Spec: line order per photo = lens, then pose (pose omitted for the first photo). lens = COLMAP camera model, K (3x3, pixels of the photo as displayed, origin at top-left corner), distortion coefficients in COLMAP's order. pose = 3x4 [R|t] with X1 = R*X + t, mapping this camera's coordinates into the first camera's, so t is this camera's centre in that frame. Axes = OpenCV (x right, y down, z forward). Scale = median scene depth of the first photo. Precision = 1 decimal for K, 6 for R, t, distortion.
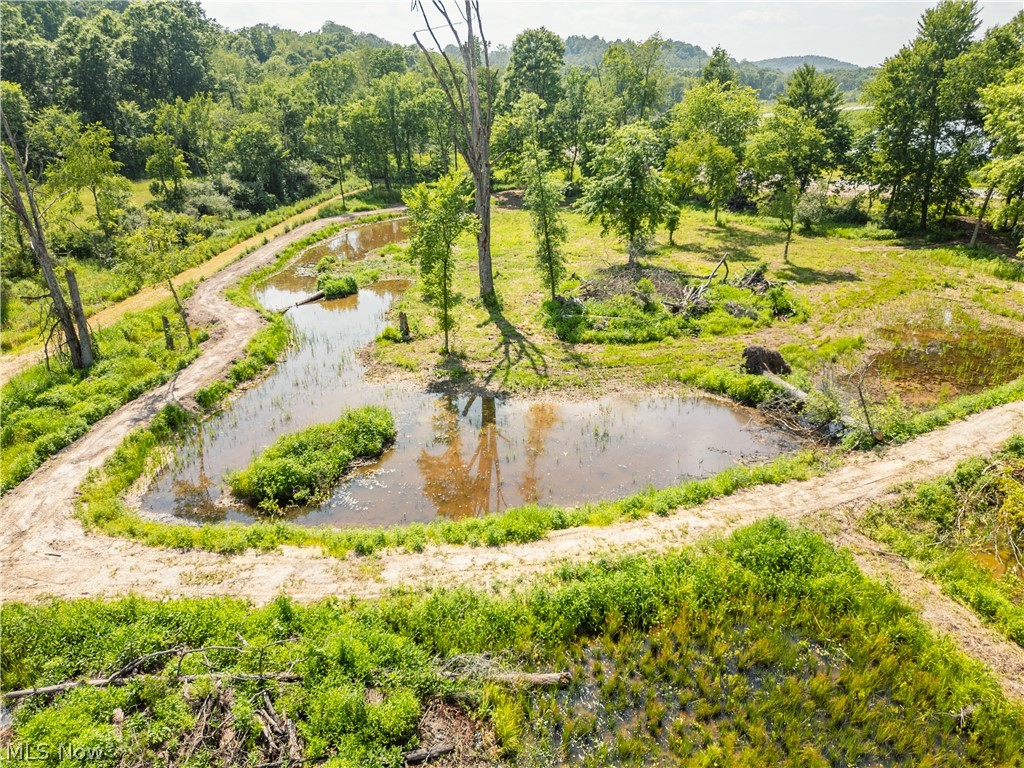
lens RADIAL K [[763.0, 0, 512.0], [0, 763.0, 384.0], [0, 0, 1]] dist [0.029596, -0.009503]
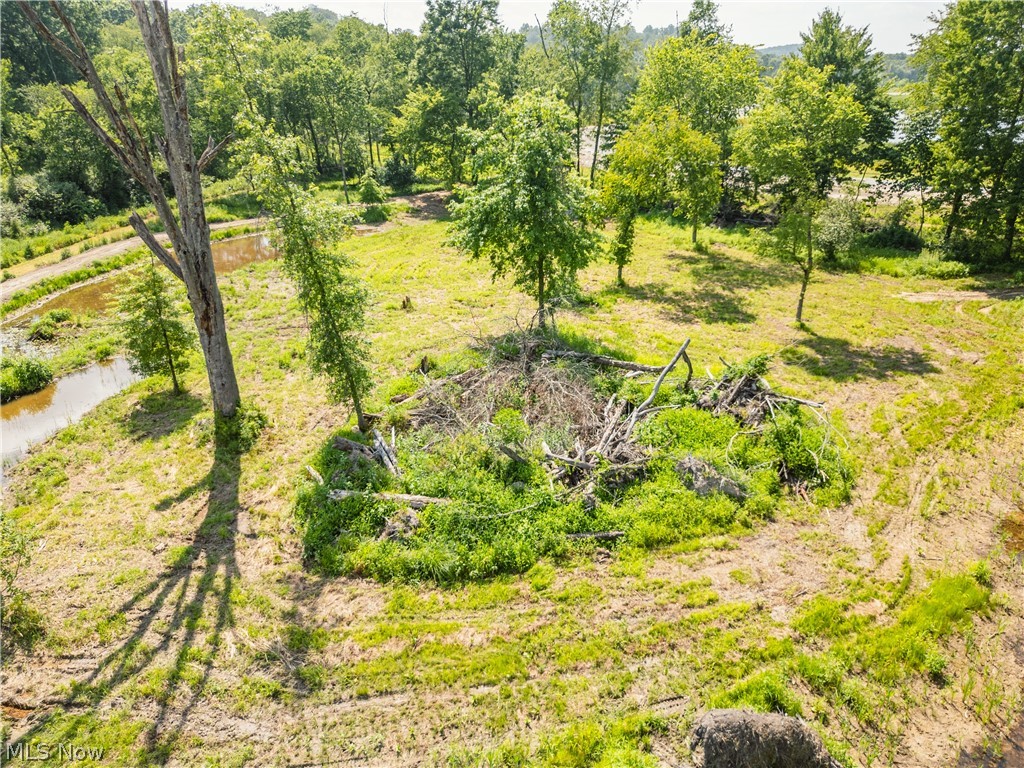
lens RADIAL K [[763.0, 0, 512.0], [0, 763.0, 384.0], [0, 0, 1]] dist [0.029596, -0.009503]
pose [[0.999993, 0.000339, -0.003748, 0.121845], [-0.000294, 0.999928, 0.012005, -0.109401], [0.003752, -0.012004, 0.999921, 0.361276]]
